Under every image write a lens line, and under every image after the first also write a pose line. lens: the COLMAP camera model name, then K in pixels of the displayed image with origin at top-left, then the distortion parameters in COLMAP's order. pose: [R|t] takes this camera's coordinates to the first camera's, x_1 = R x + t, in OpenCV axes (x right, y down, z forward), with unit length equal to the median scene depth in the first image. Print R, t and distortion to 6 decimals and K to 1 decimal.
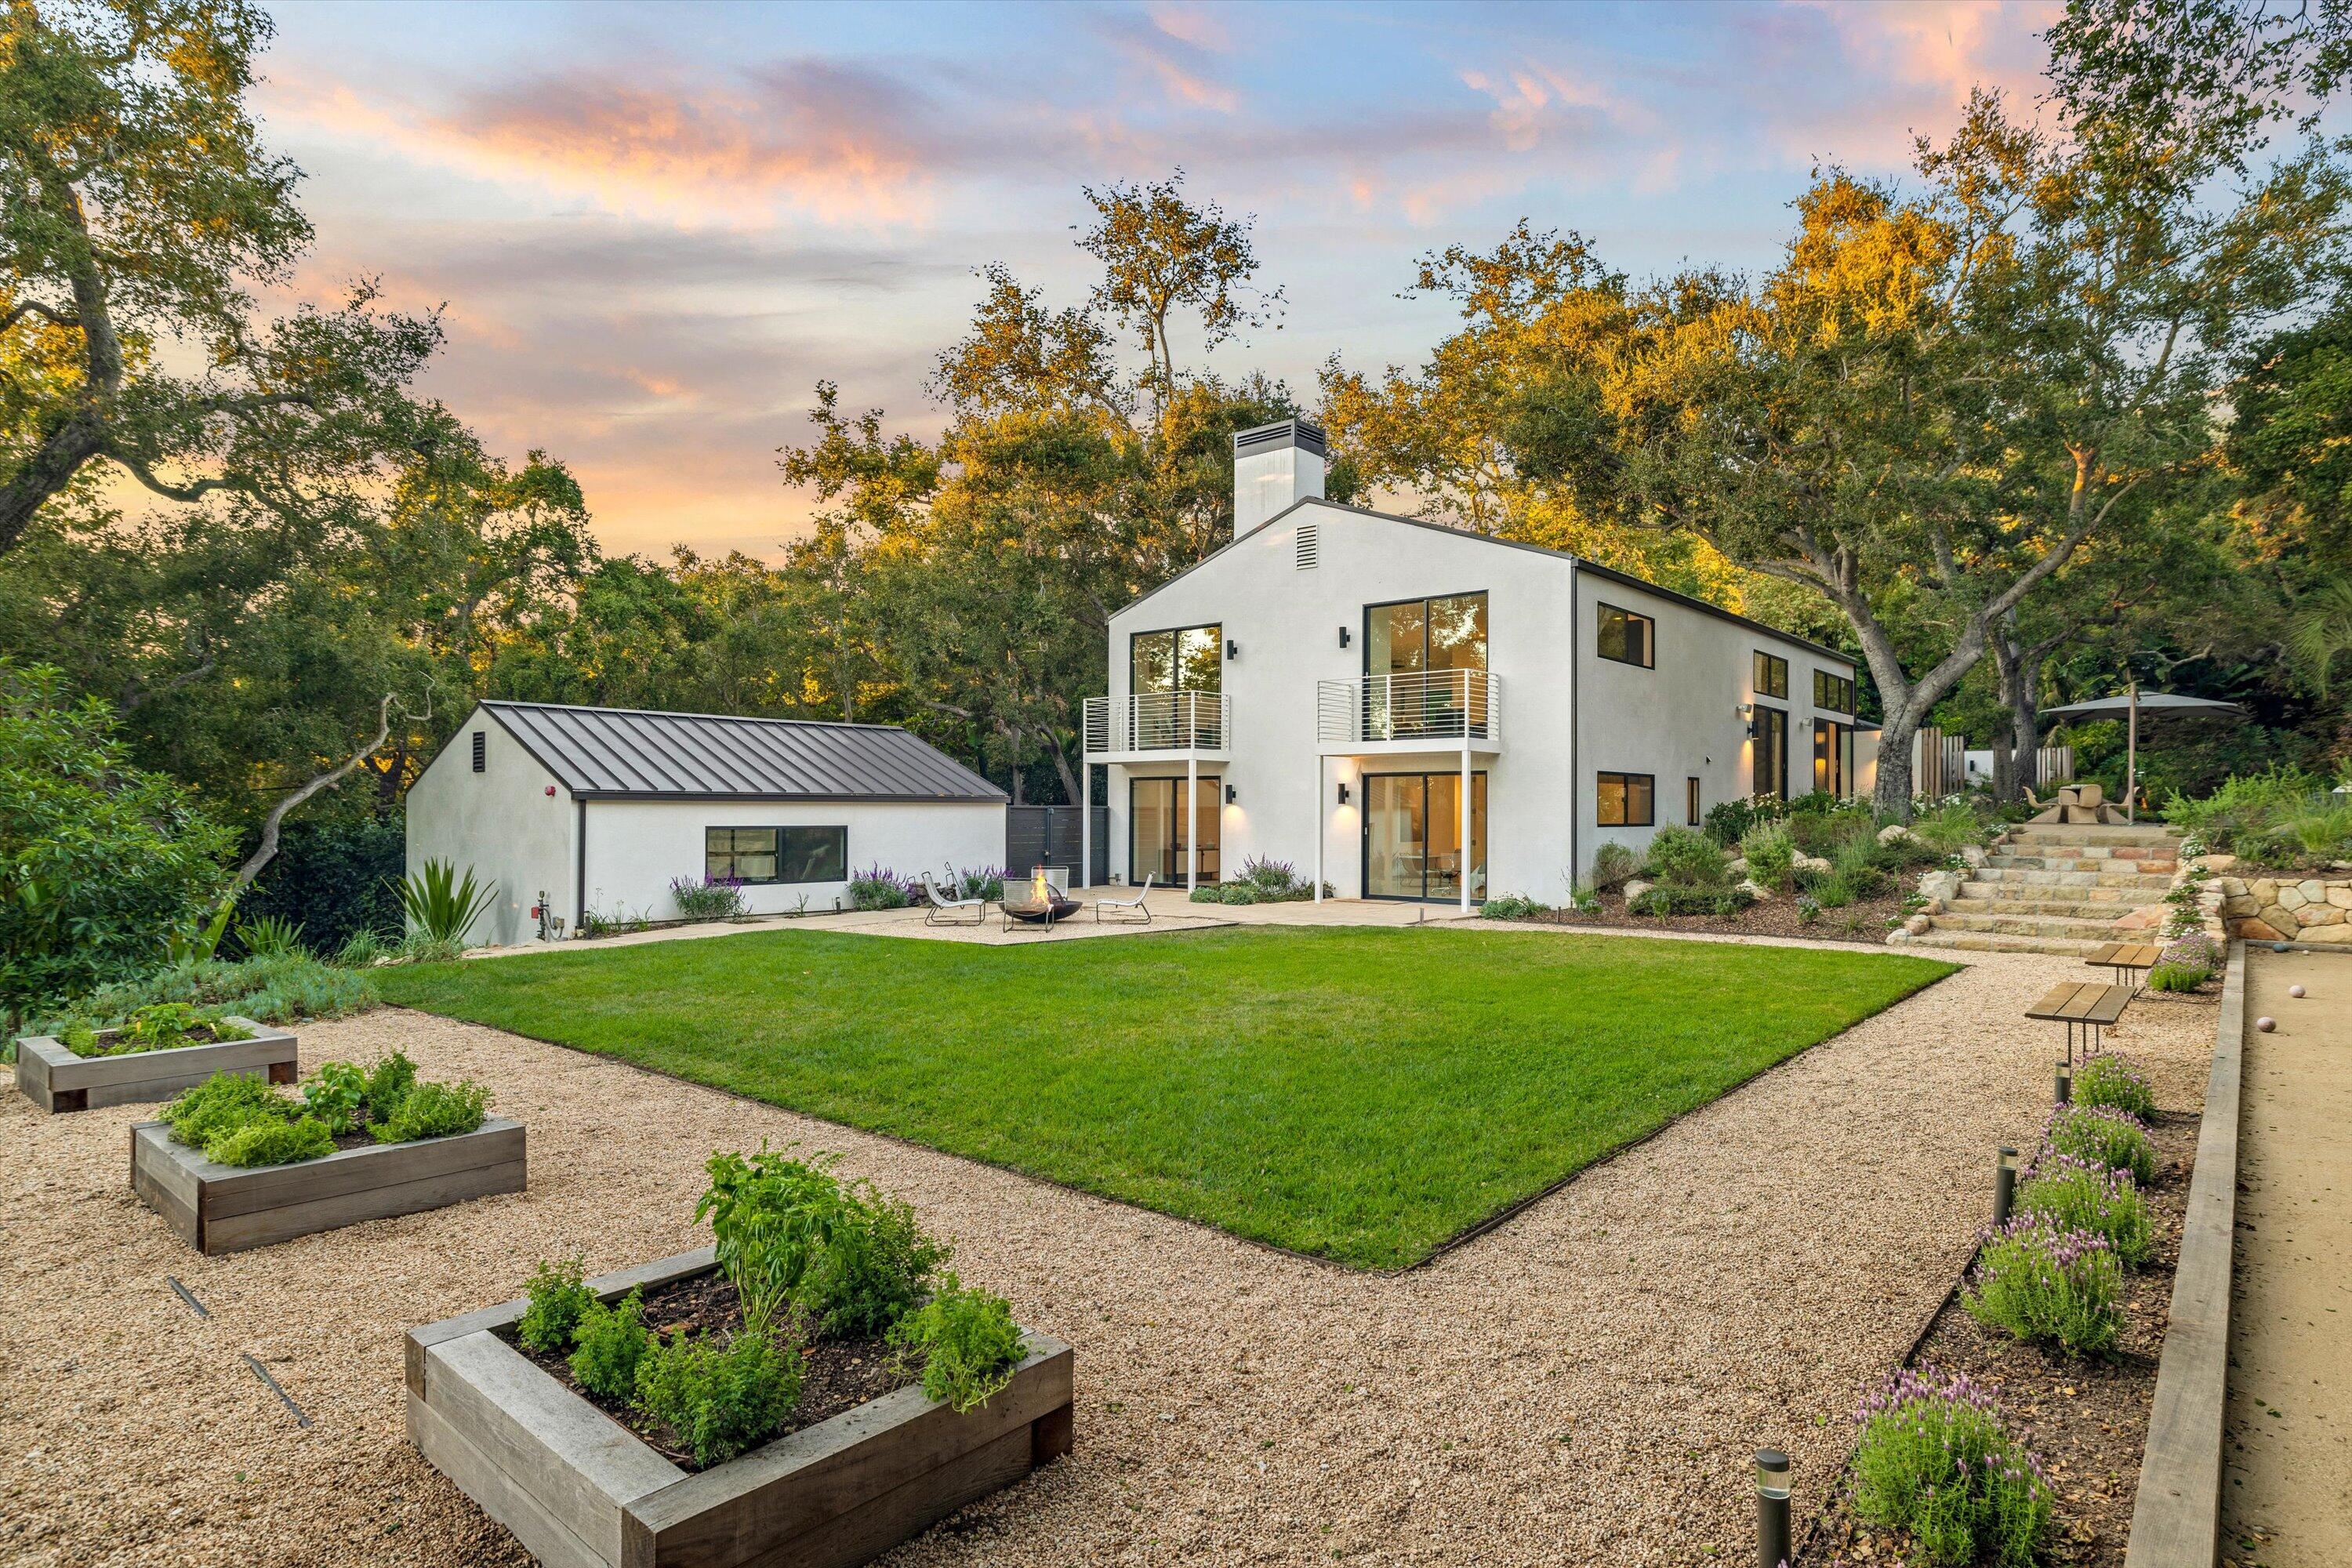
lens RADIAL K [[1278.2, 0, 1173.1], [0, 1278.2, 792.6], [0, 0, 1]] dist [-0.032173, 0.001490]
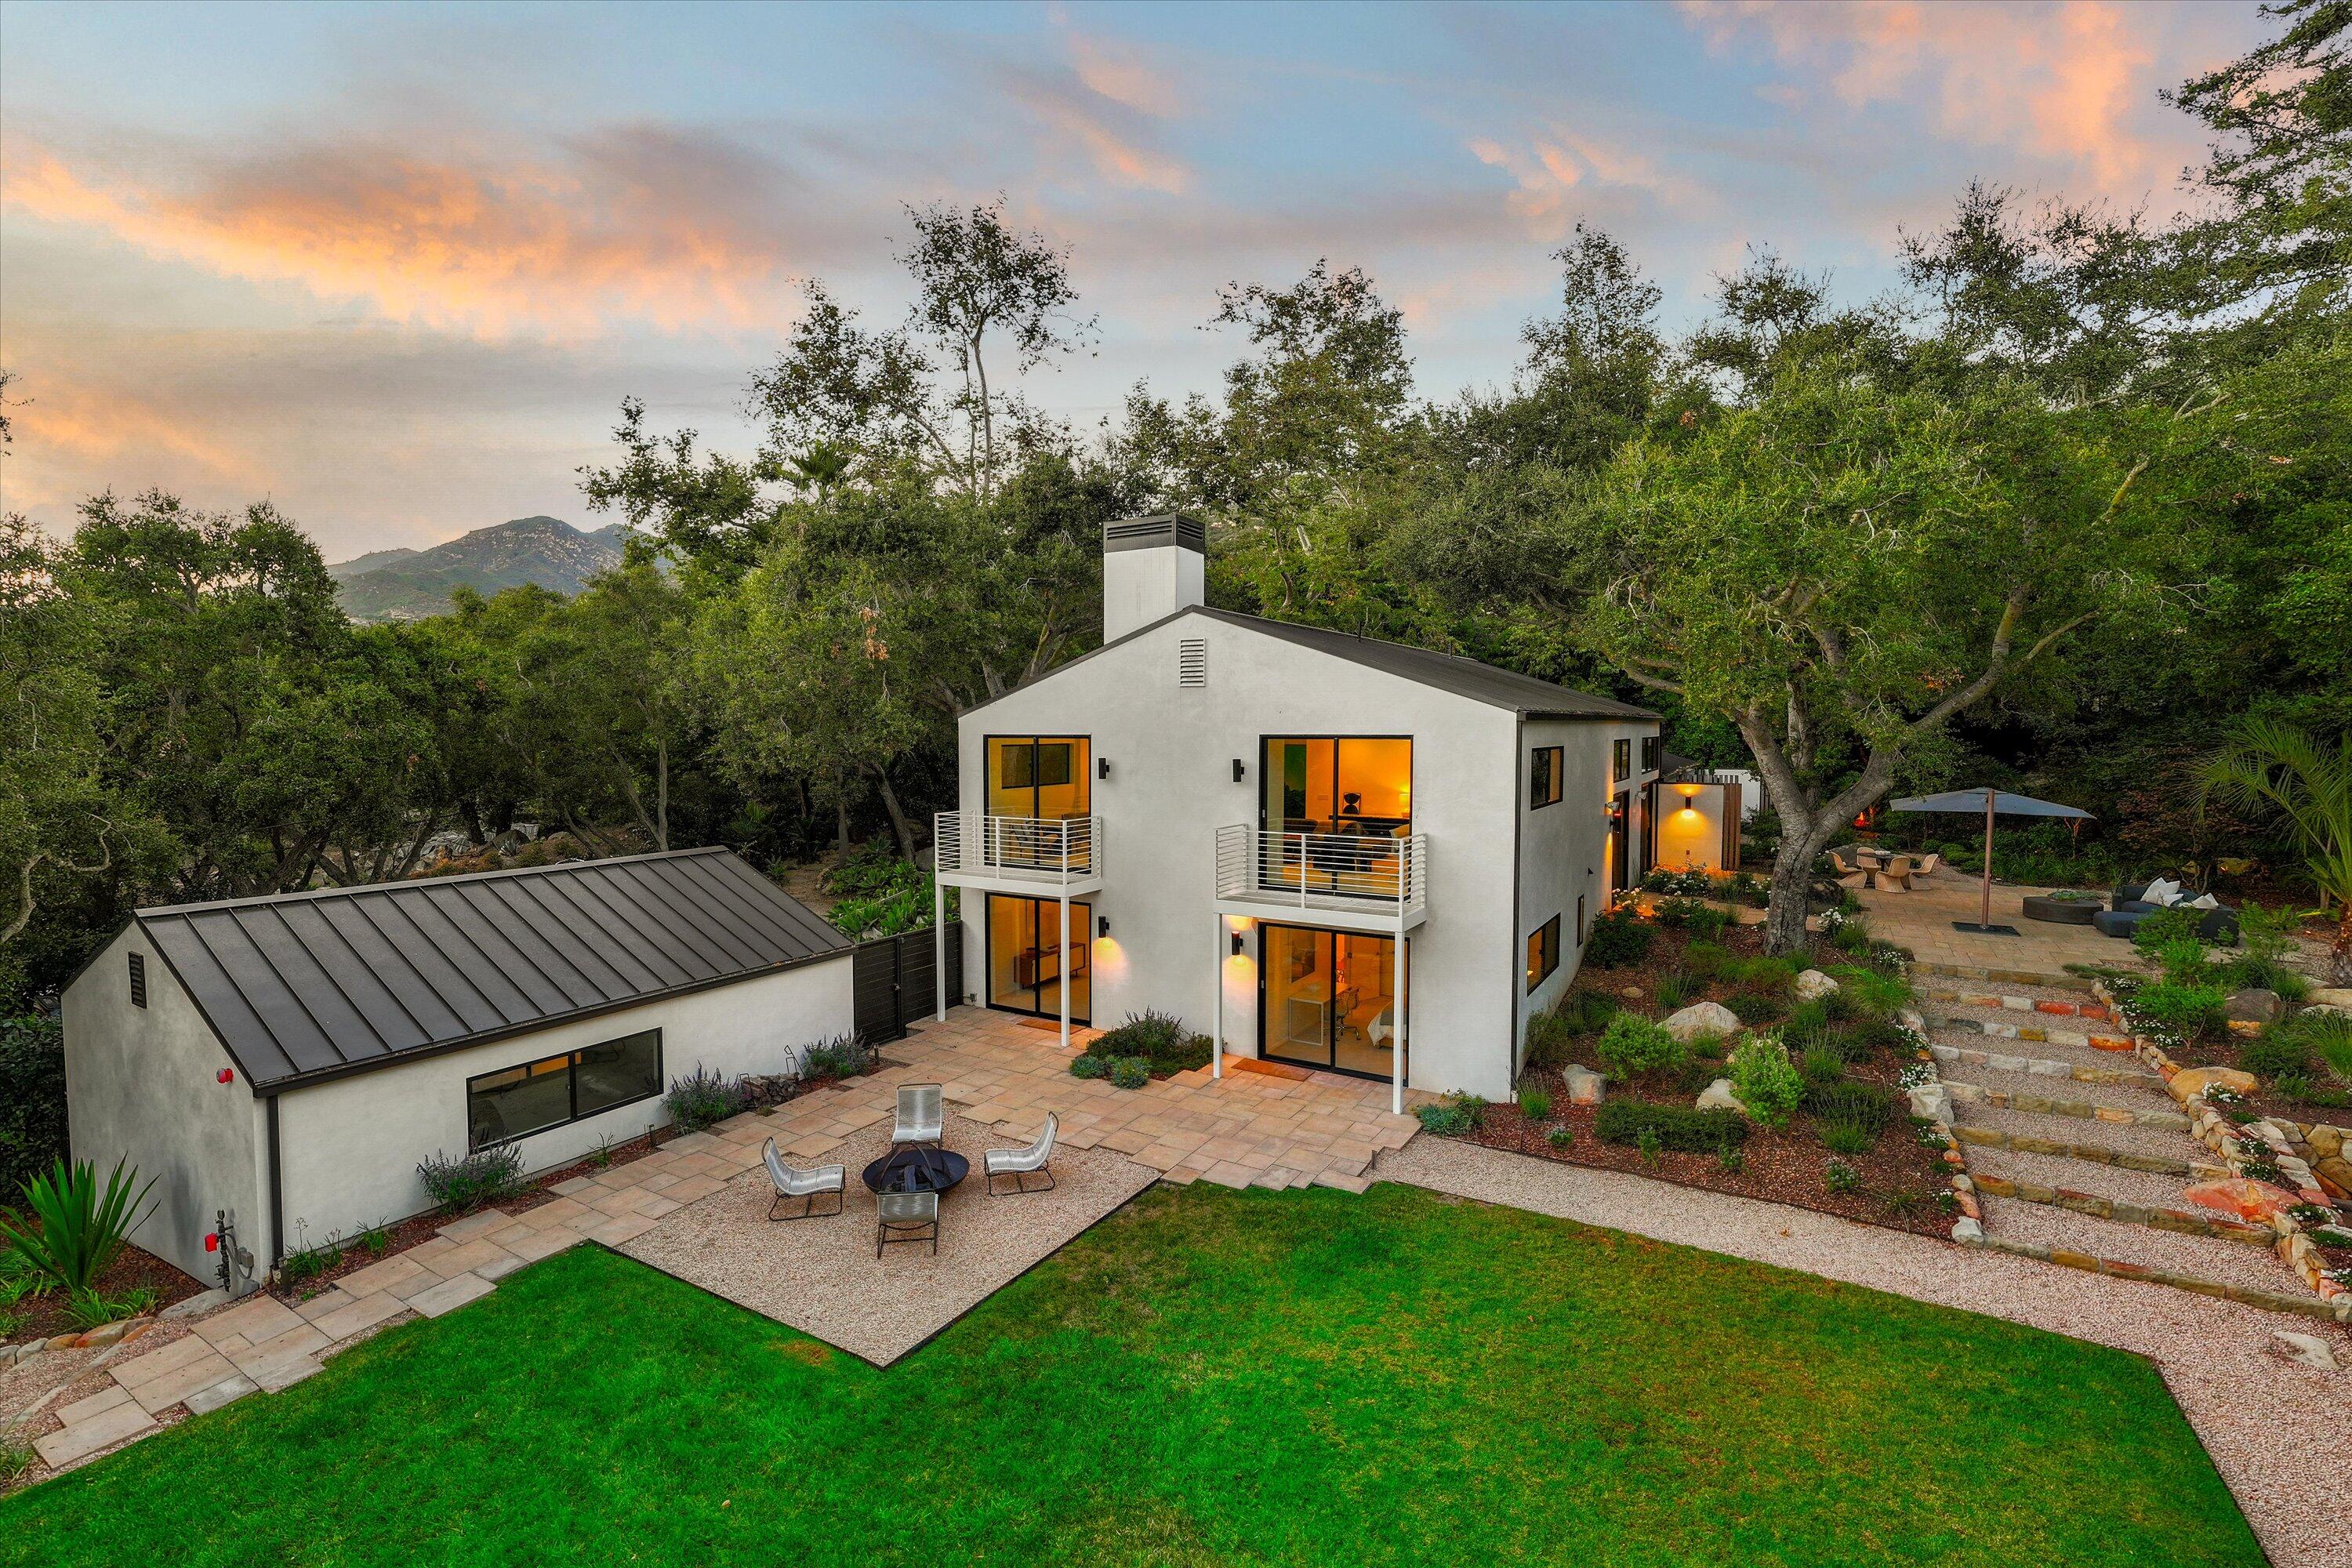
lens RADIAL K [[1070.8, 0, 1110.5], [0, 1070.8, 770.6], [0, 0, 1]] dist [-0.011732, 0.002734]
pose [[0.990059, -0.013071, 0.140044, -0.051089], [0.005907, 0.998658, 0.051449, -0.137169], [-0.140529, -0.050111, 0.988808, 0.231472]]
